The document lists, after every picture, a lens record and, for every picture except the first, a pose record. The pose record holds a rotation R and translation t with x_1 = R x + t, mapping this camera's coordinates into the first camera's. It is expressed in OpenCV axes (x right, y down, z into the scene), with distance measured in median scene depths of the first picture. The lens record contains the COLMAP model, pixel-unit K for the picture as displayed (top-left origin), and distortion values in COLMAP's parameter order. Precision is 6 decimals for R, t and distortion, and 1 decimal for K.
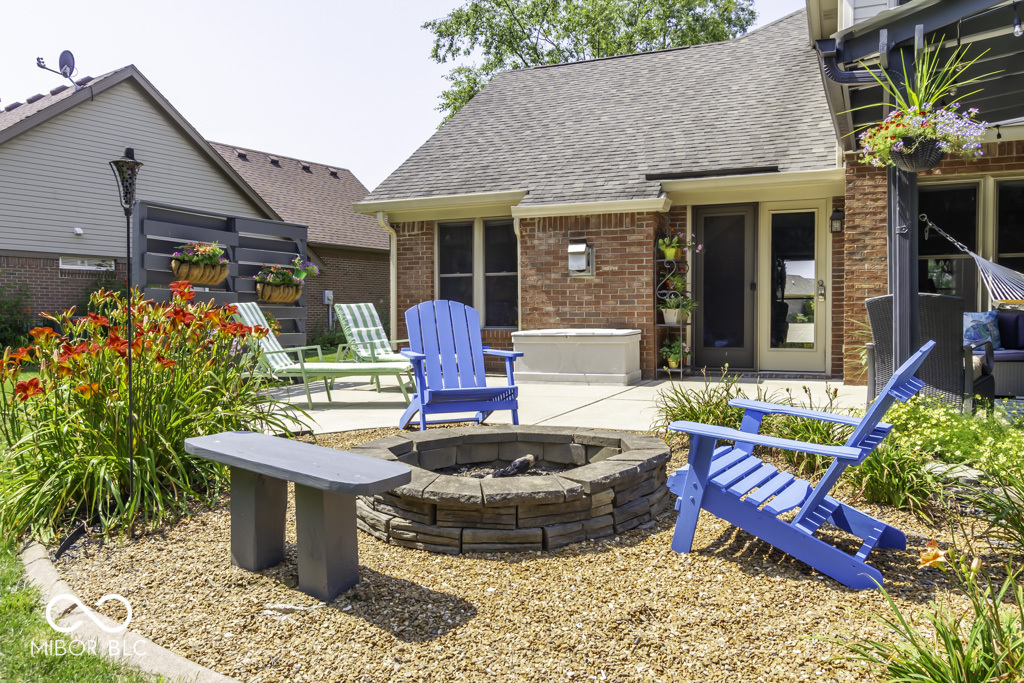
lens RADIAL K [[782.9, 0, 510.8], [0, 782.9, 343.6], [0, 0, 1]] dist [-0.000411, 0.003440]
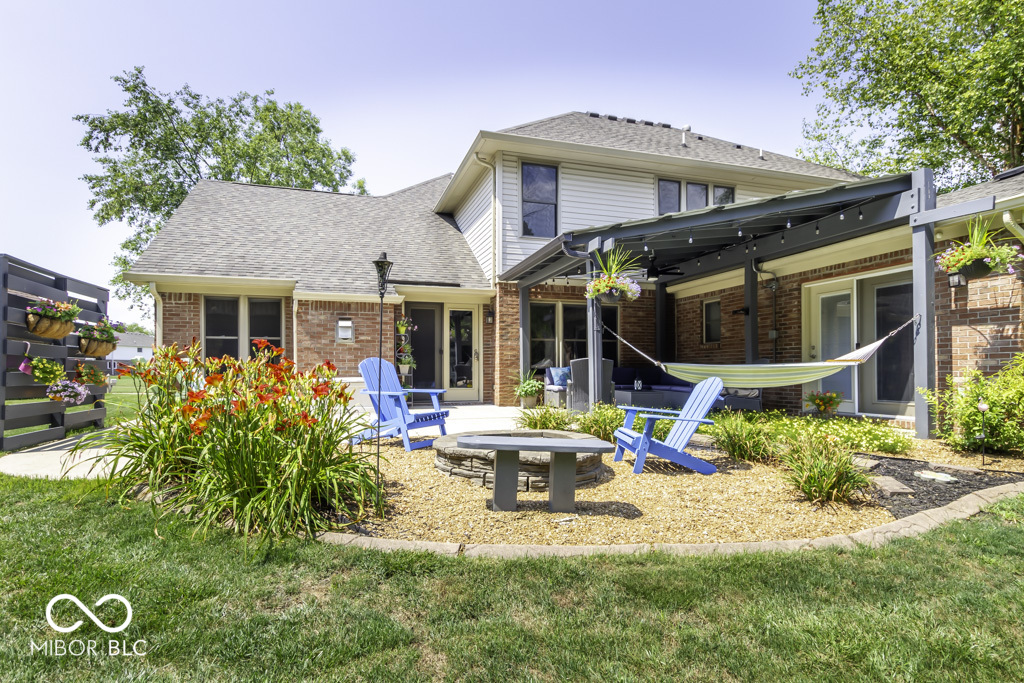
lens RADIAL K [[542.9, 0, 502.1], [0, 542.9, 363.8], [0, 0, 1]] dist [0.005488, -0.002528]
pose [[0.763485, 0.010371, 0.645743, -0.349418], [0.021867, 0.998883, -0.041897, 0.004171], [-0.645456, 0.046109, 0.762405, 0.024530]]
